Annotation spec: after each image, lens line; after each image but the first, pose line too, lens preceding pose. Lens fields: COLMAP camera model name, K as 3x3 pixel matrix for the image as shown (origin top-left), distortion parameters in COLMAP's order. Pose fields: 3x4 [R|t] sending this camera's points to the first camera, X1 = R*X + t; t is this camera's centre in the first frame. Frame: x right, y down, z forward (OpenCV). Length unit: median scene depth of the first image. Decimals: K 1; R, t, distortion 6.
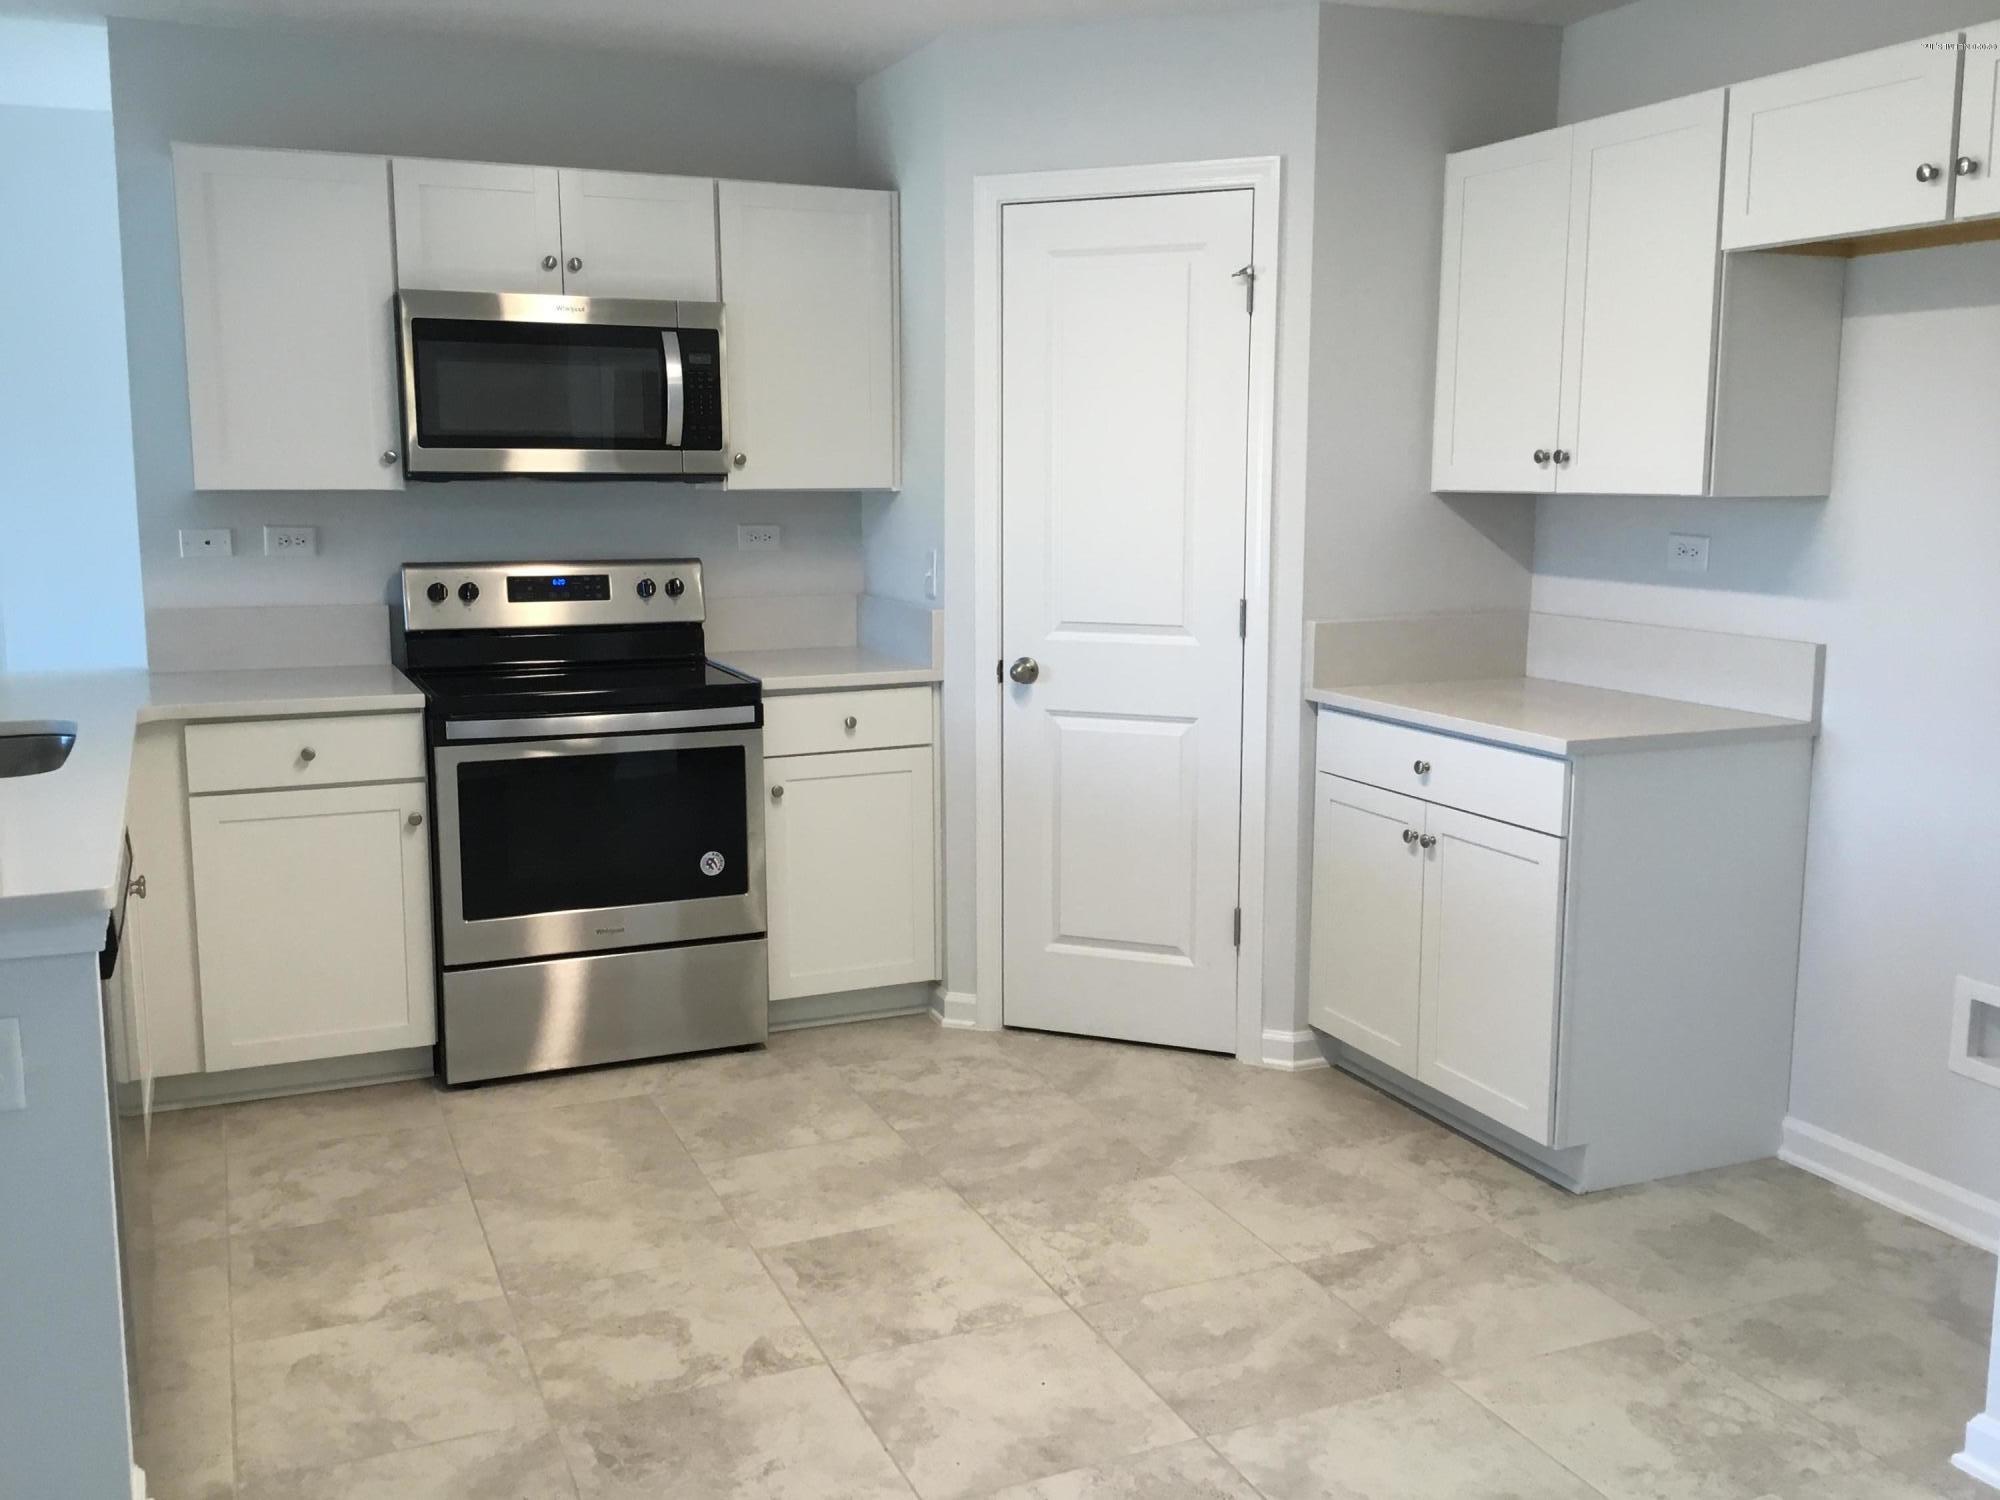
lens RADIAL K [[1789.3, 0, 1005.3], [0, 1789.3, 729.3], [0, 0, 1]] dist [0.172238, -0.351069]
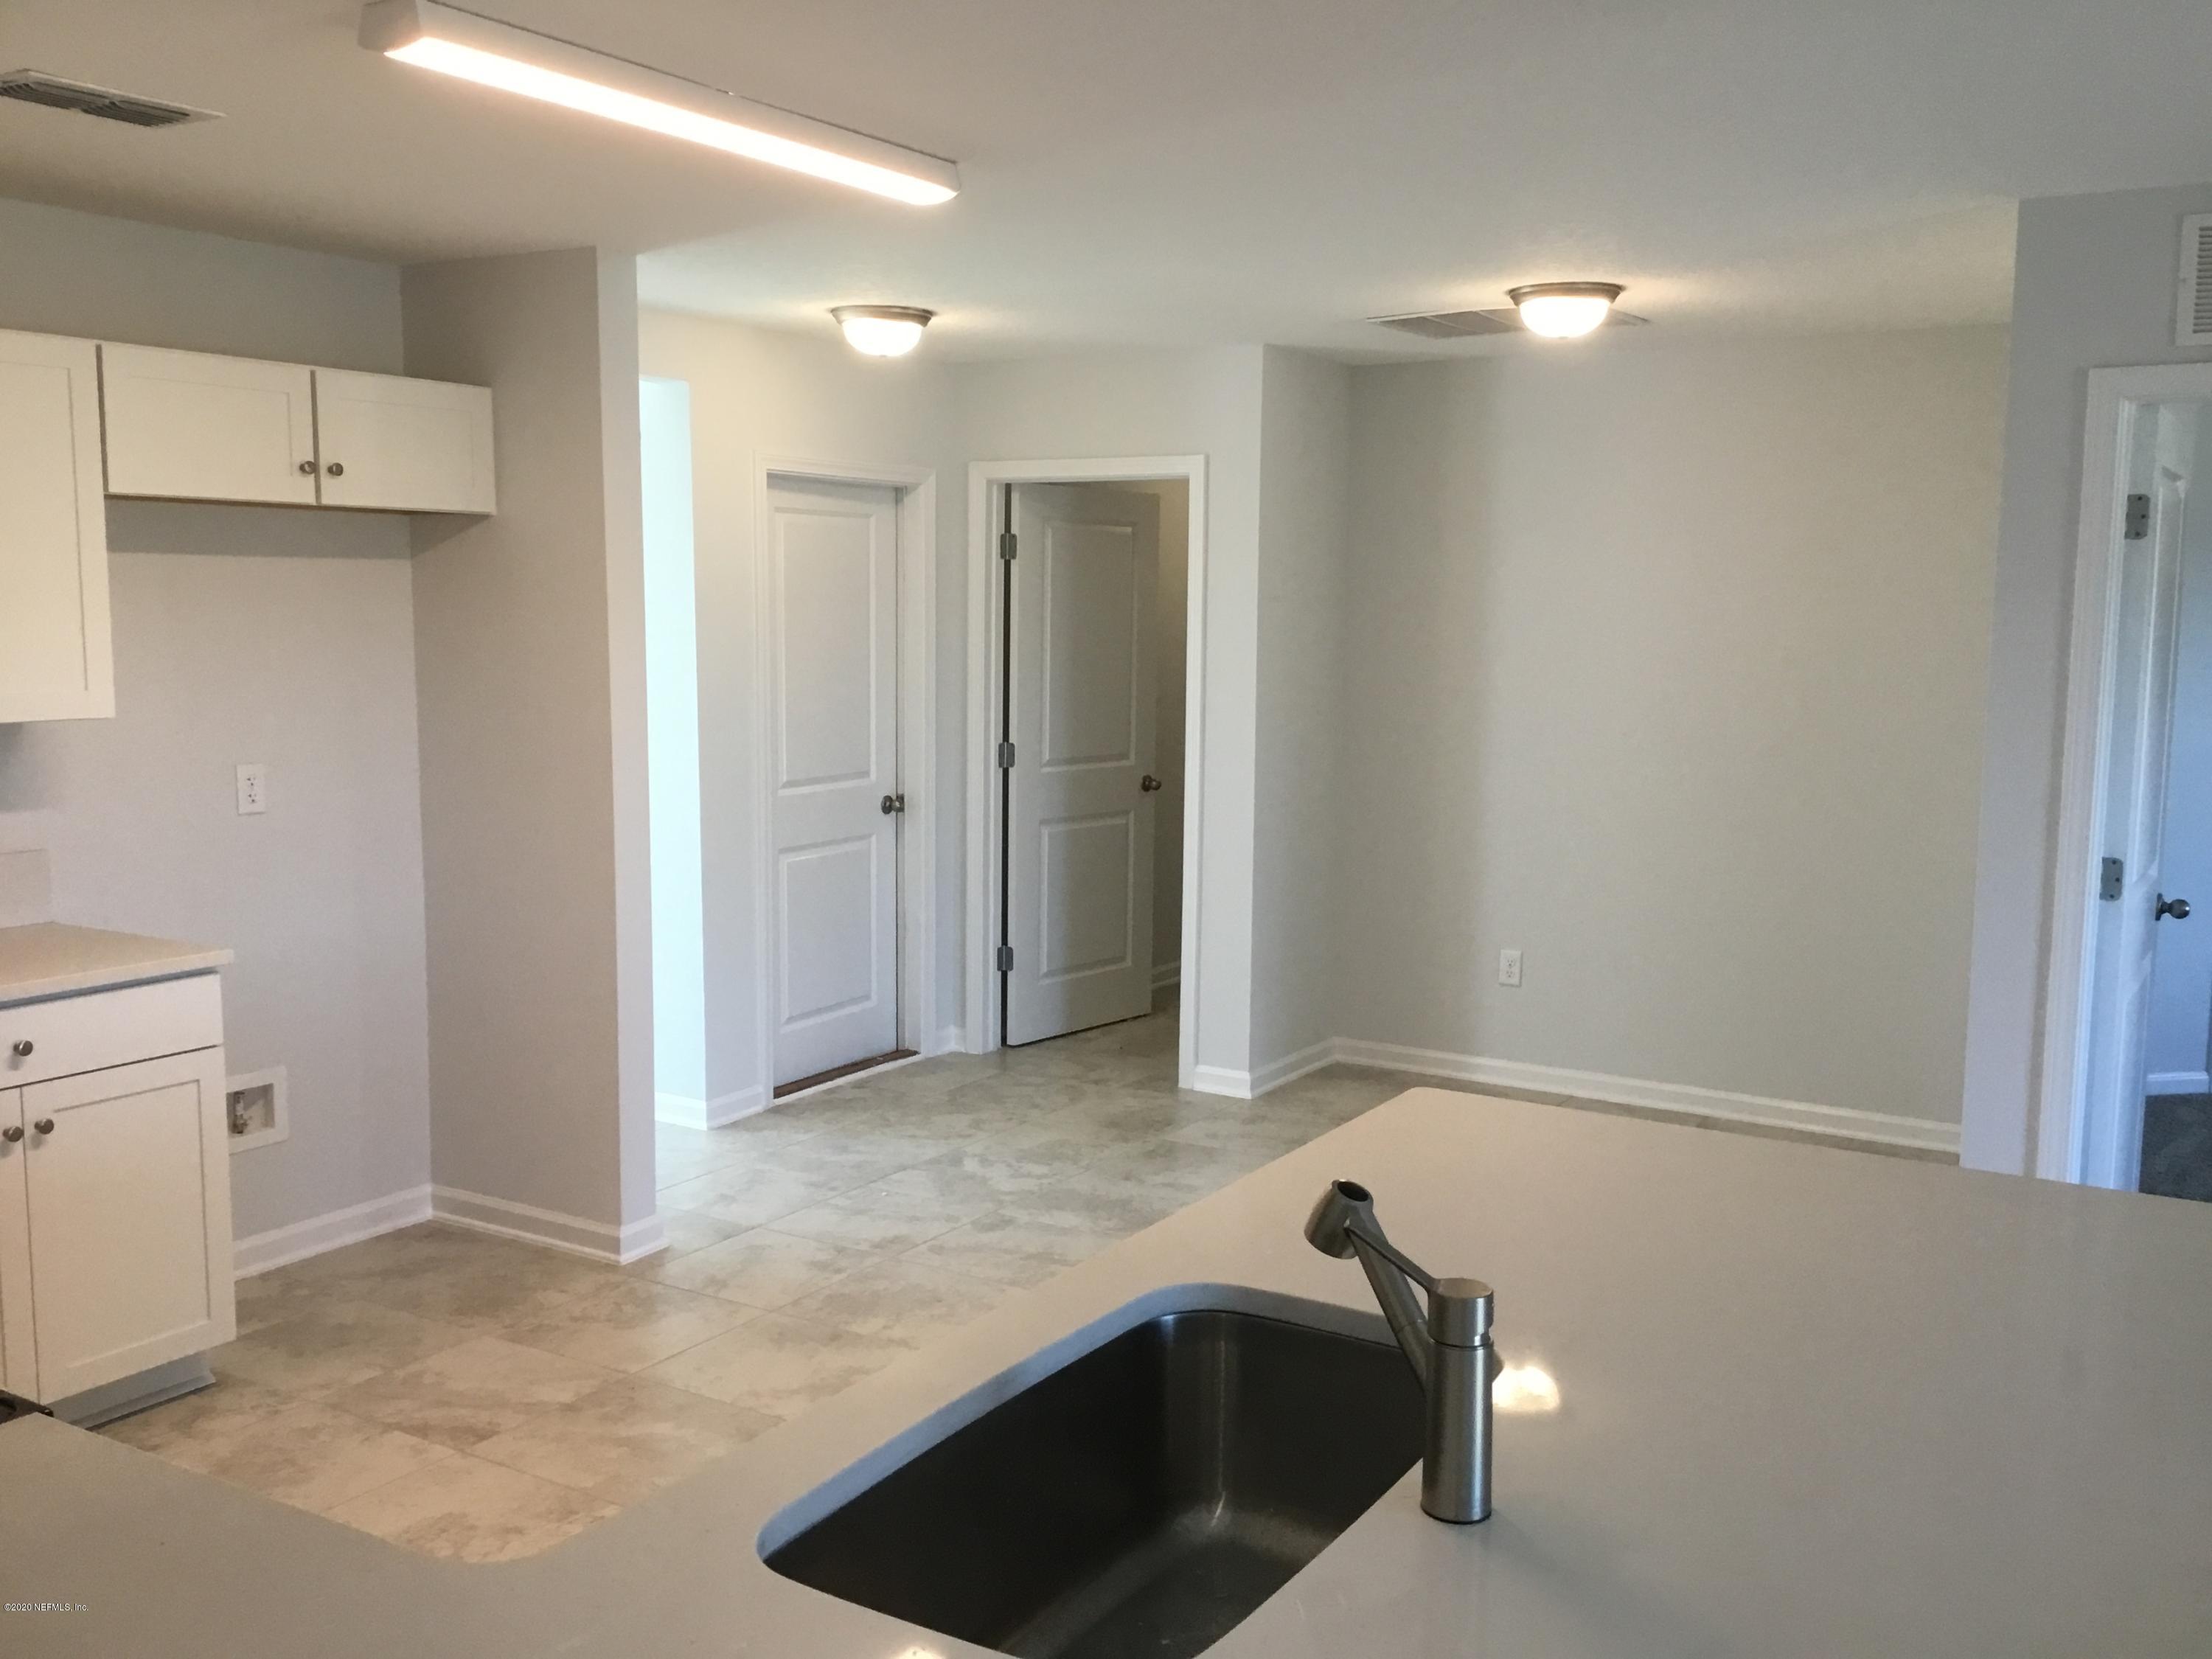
lens RADIAL K [[1979.0, 0, 1111.8], [0, 1979.0, 806.6], [0, 0, 1]] dist [0.172238, -0.351069]
pose [[-0.572325, -0.091889, 0.814863, -0.771833], [0.111684, 0.975708, 0.188470, -0.197083], [-0.812386, 0.198873, -0.548159, 0.991961]]
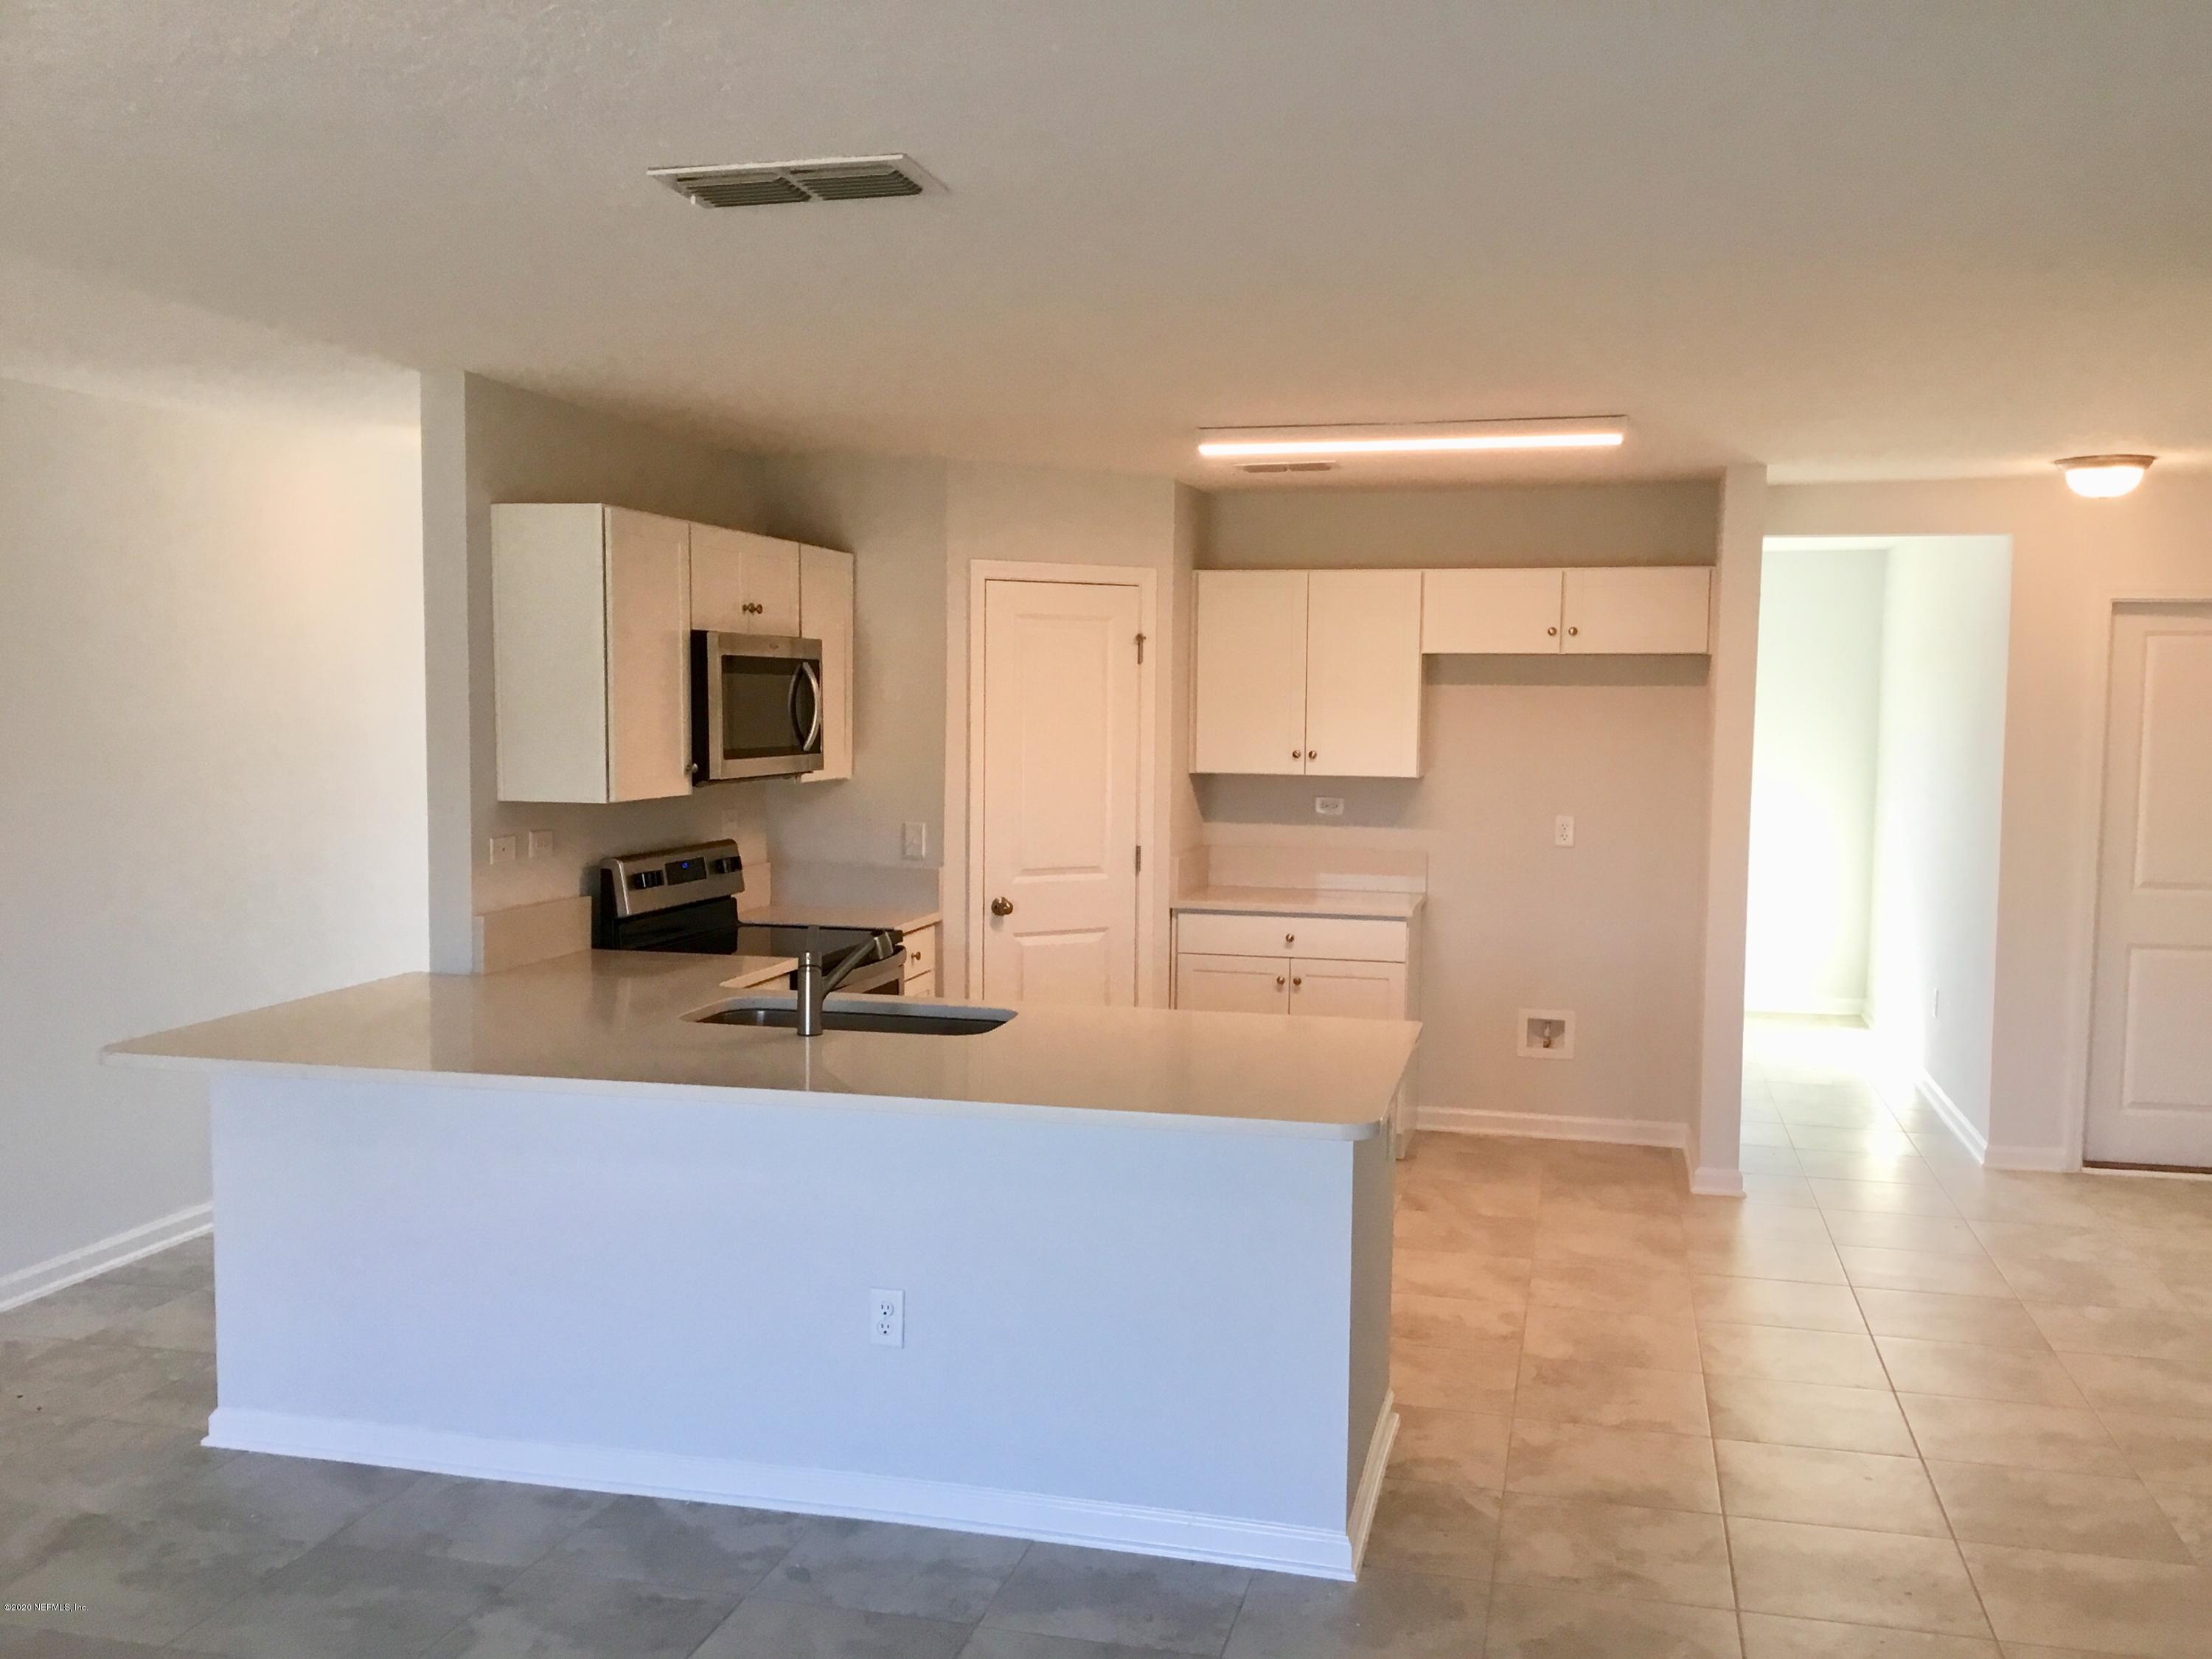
lens RADIAL K [[1961.9, 0, 1106.0], [0, 1961.9, 829.5], [0, 0, 1]] dist [-0.004625, -0.000329]
pose [[0.607657, -0.048155, 0.792738, -1.208571], [0.105783, 0.994174, -0.020694, -0.054928], [-0.787123, 0.096433, 0.609211, 0.008708]]
